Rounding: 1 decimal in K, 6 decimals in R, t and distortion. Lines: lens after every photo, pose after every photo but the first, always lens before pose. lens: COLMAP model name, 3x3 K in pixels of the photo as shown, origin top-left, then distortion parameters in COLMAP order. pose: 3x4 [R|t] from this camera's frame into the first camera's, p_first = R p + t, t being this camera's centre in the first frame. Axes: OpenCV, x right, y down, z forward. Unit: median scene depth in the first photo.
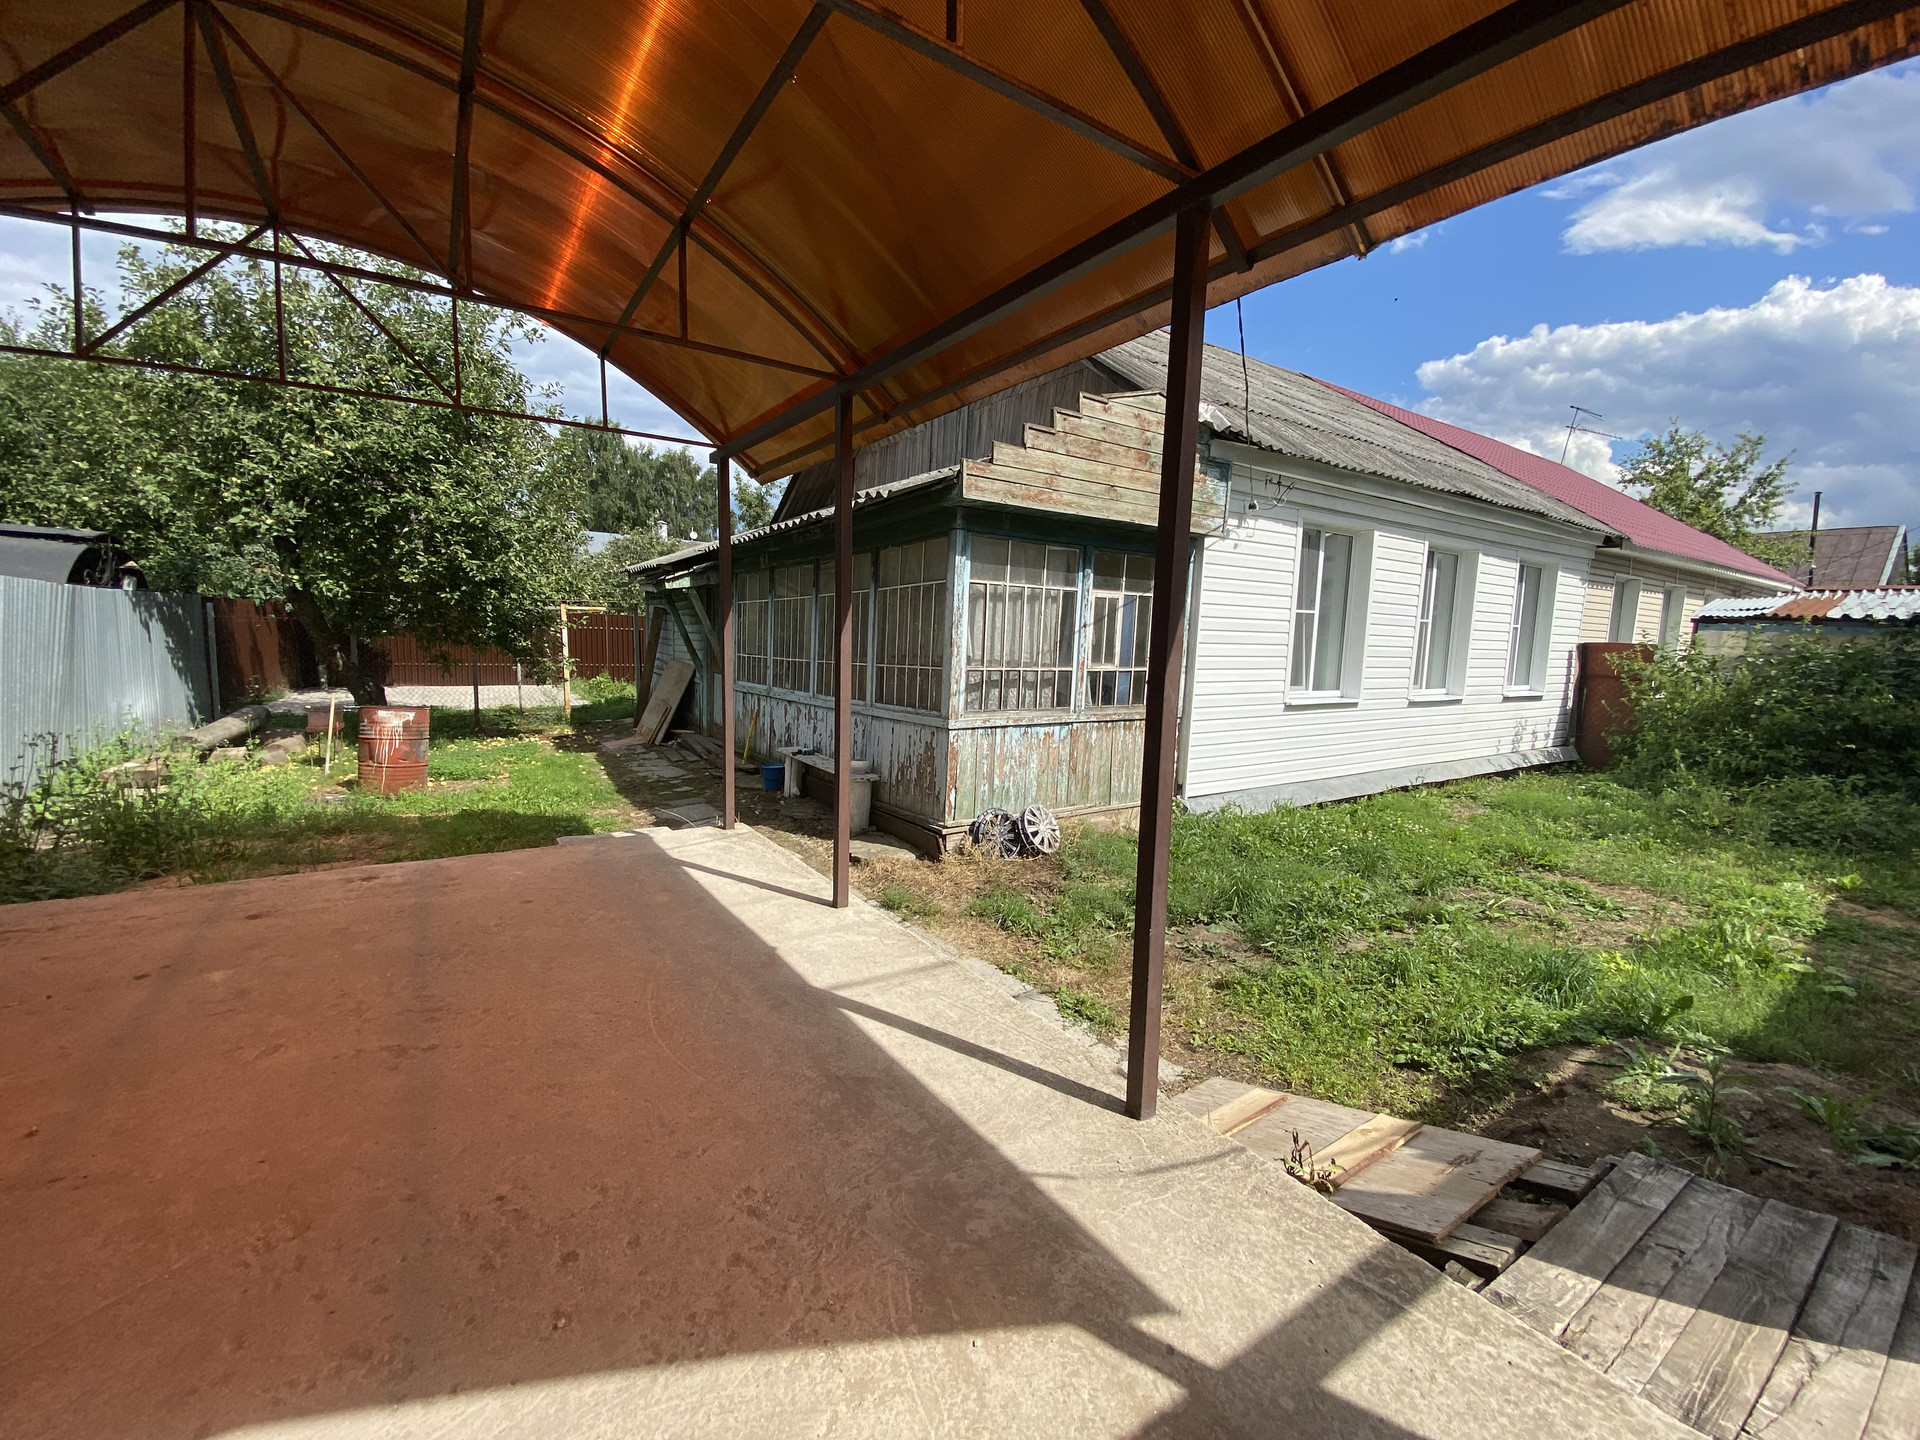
lens RADIAL K [[774.2, 0, 955.7], [0, 774.2, 724.6], [0, 0, 1]] dist [0.008989, -0.015685]
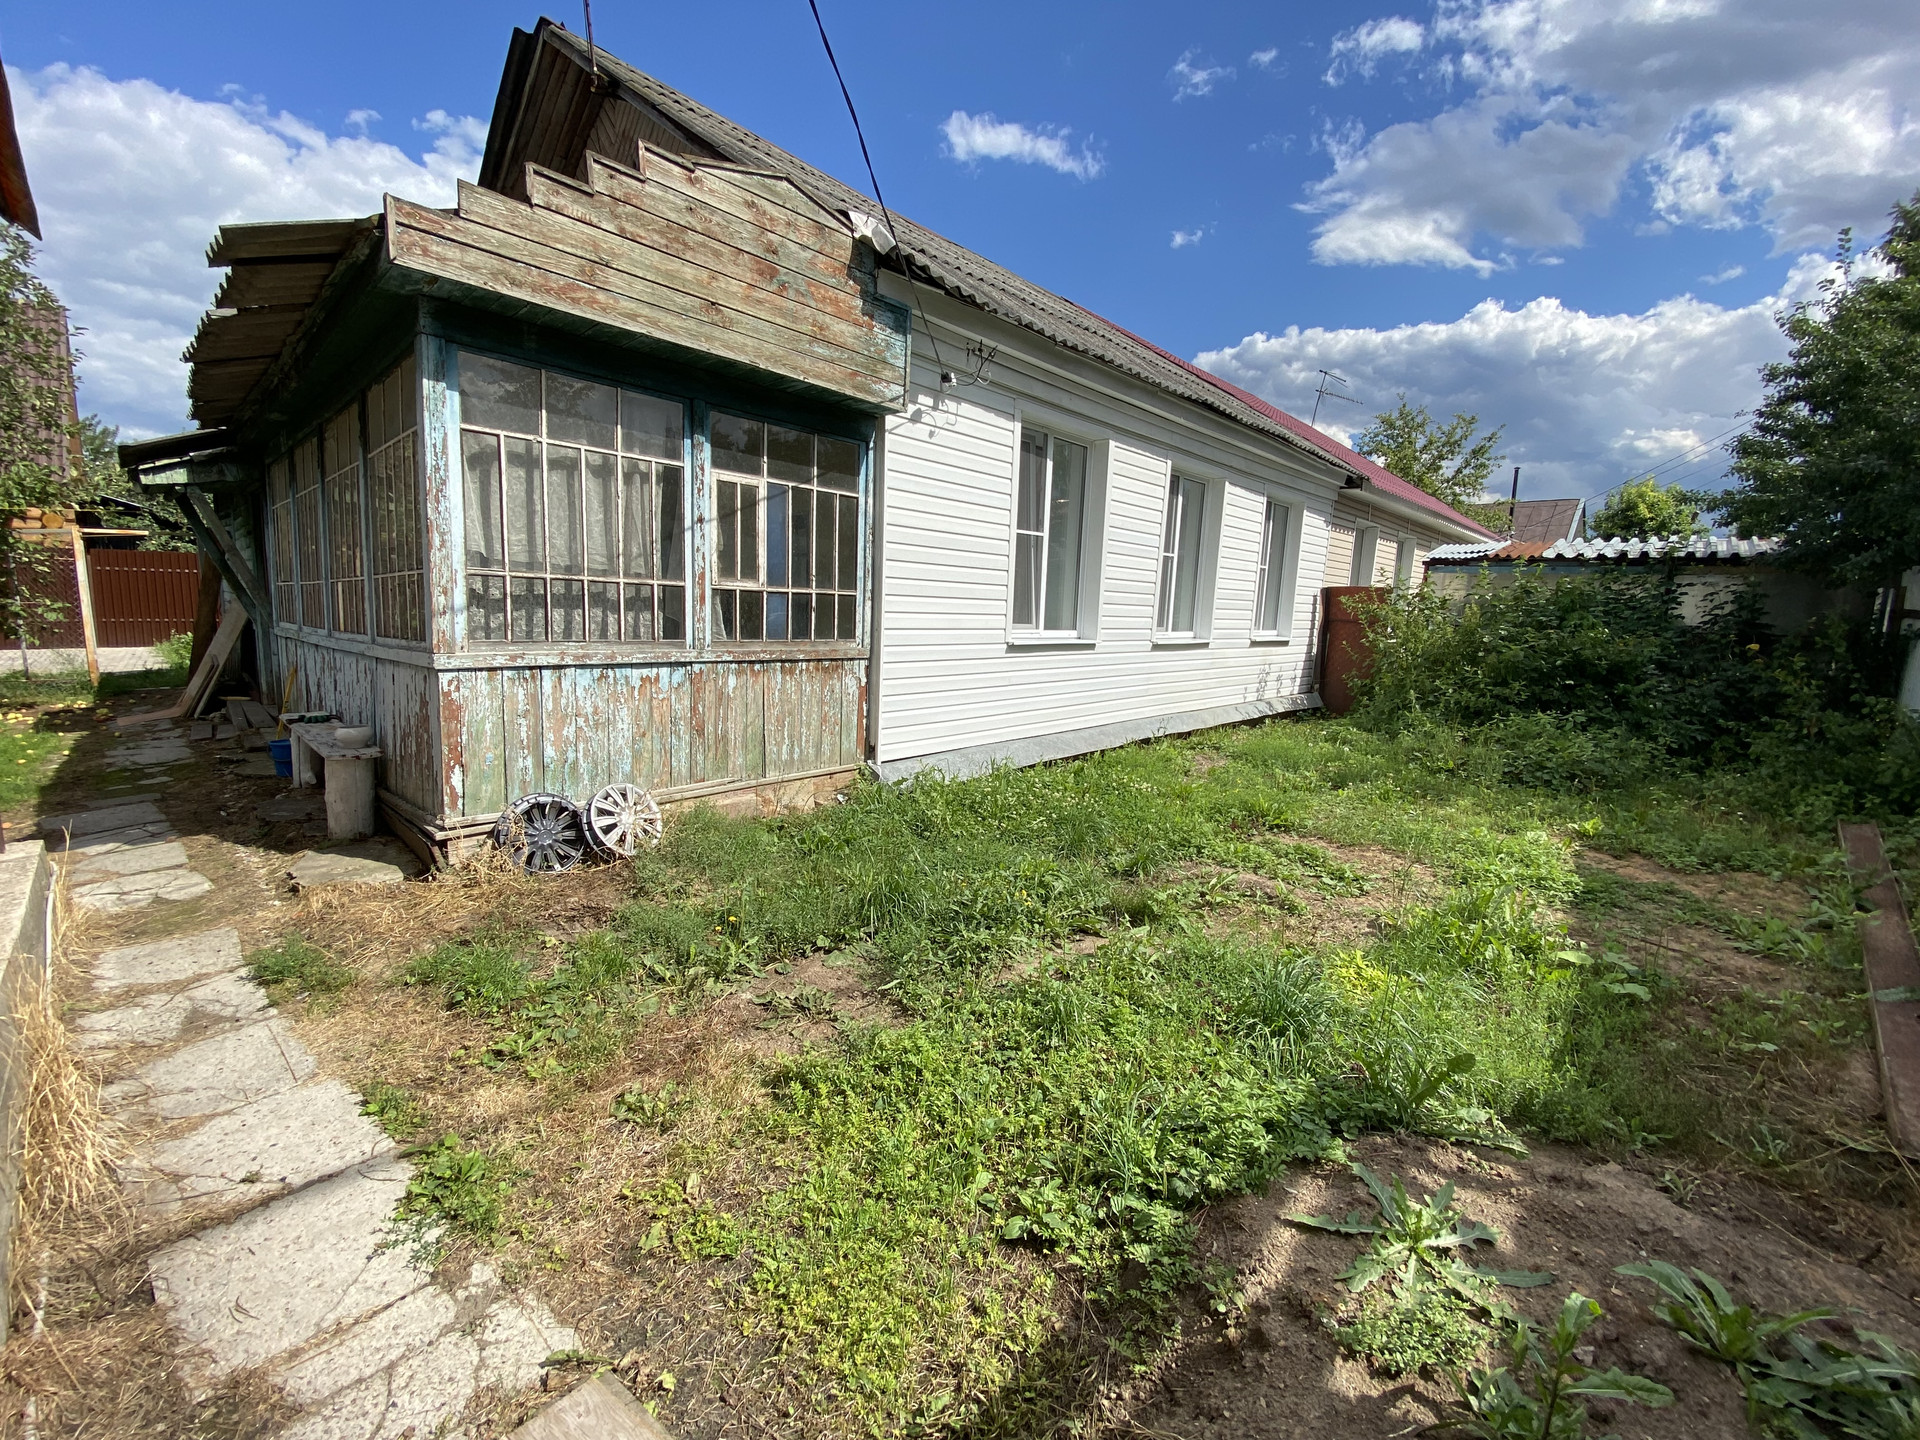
lens RADIAL K [[774.2, 0, 961.7], [0, 774.2, 719.6], [0, 0, 1]] dist [0.008989, -0.015685]
pose [[0.970695, -0.029252, 0.238526, 0.193499], [0.020975, 0.999089, 0.037169, 0.024639], [-0.239396, -0.031077, 0.970424, 0.231857]]
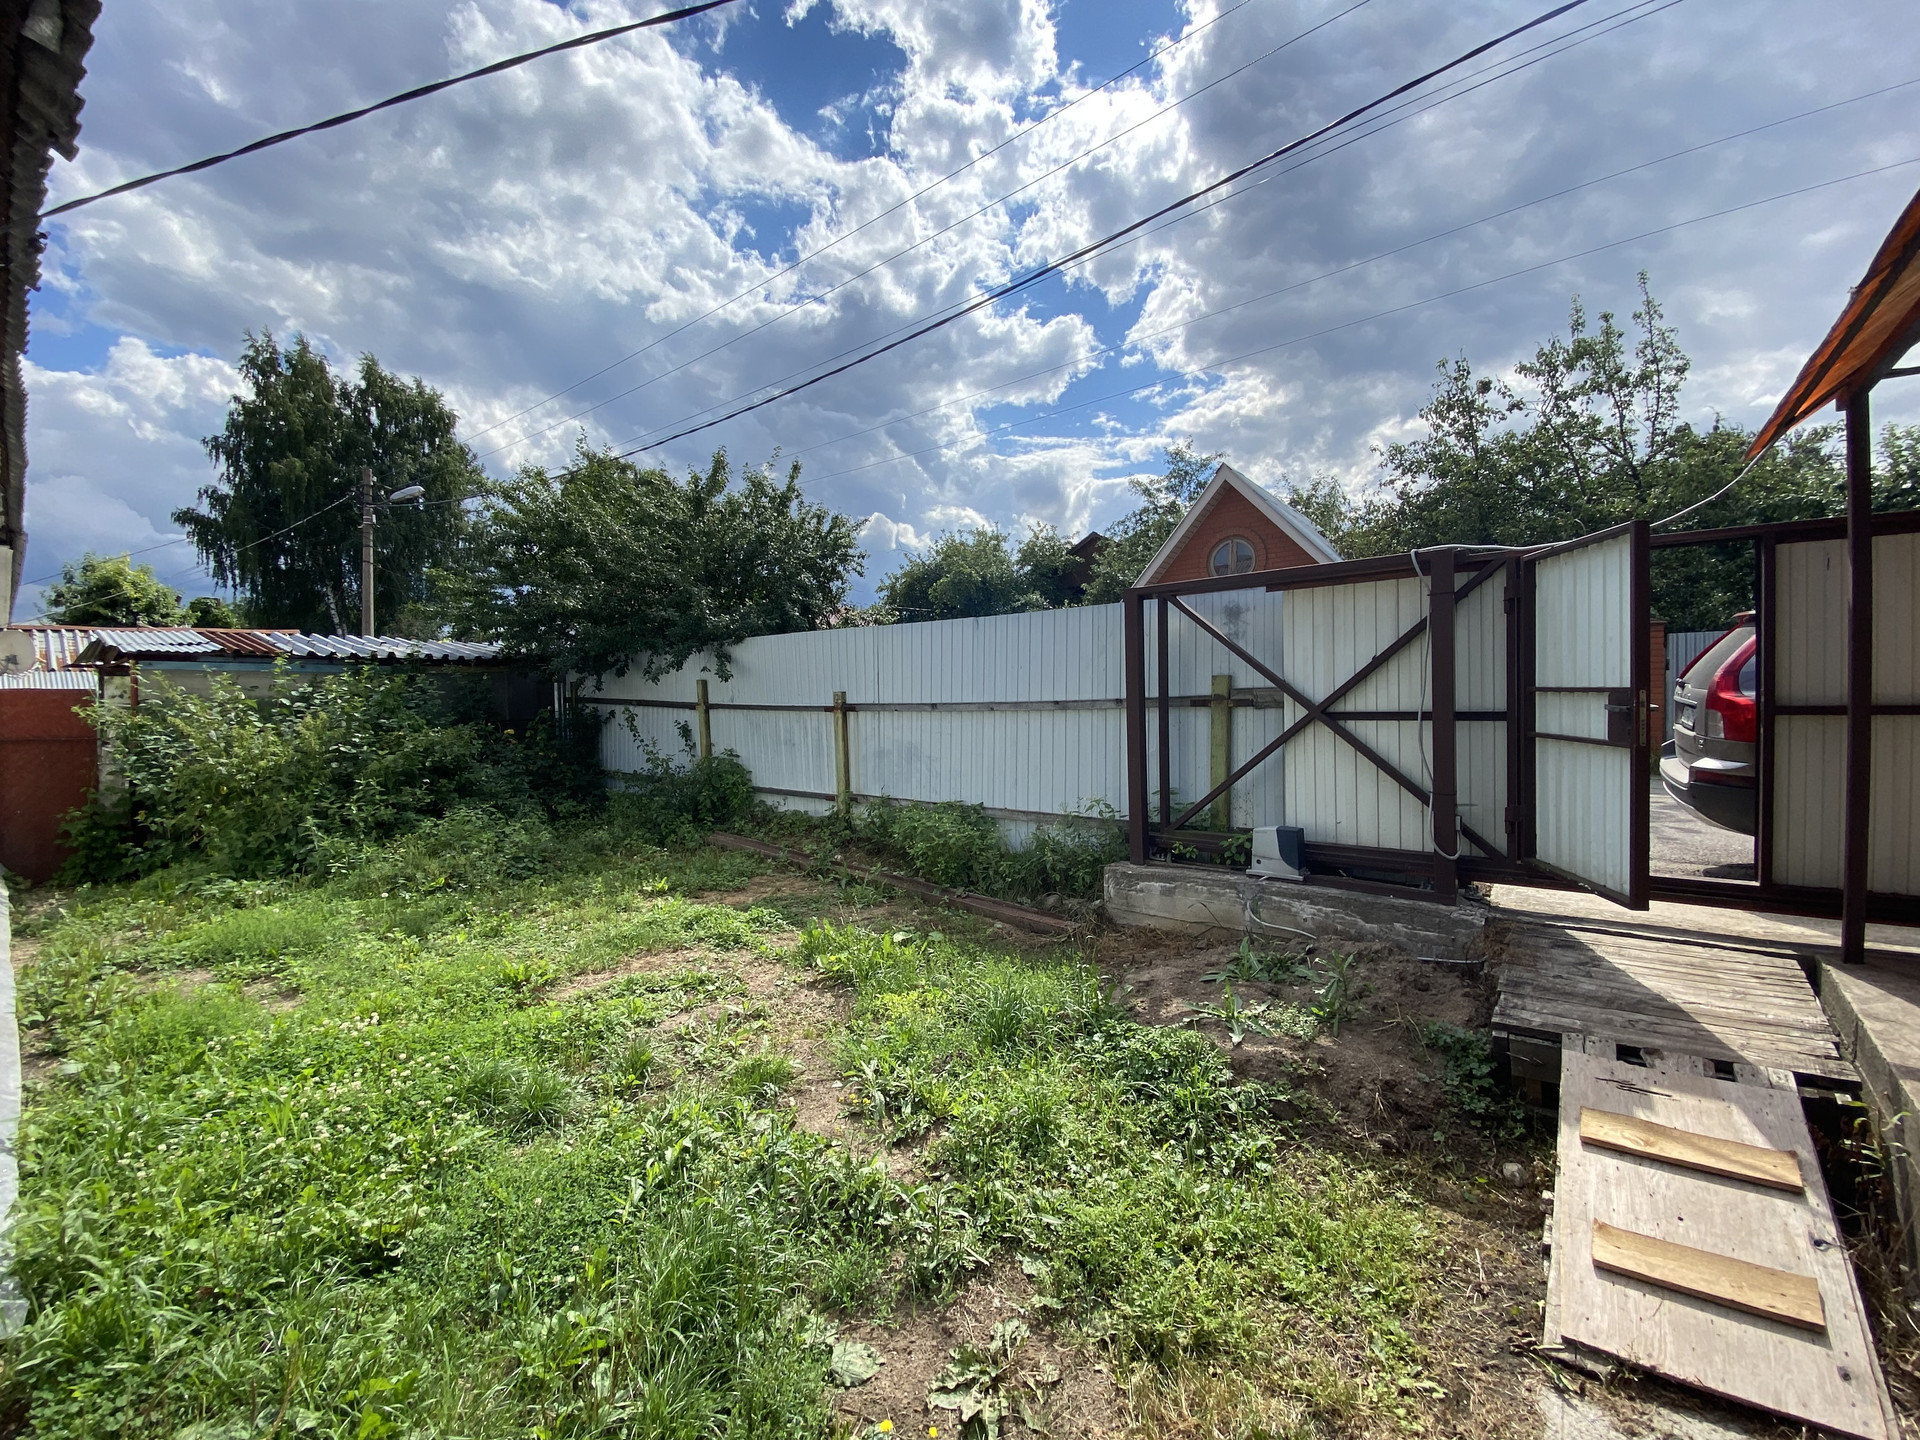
lens RADIAL K [[774.2, 0, 971.5], [0, 774.2, 719.8], [0, 0, 1]] dist [0.008989, -0.015685]
pose [[-0.338457, -0.040652, 0.940103, -0.042568], [0.110533, 0.990432, 0.082623, -0.065291], [-0.934467, 0.131877, -0.330726, 0.727846]]
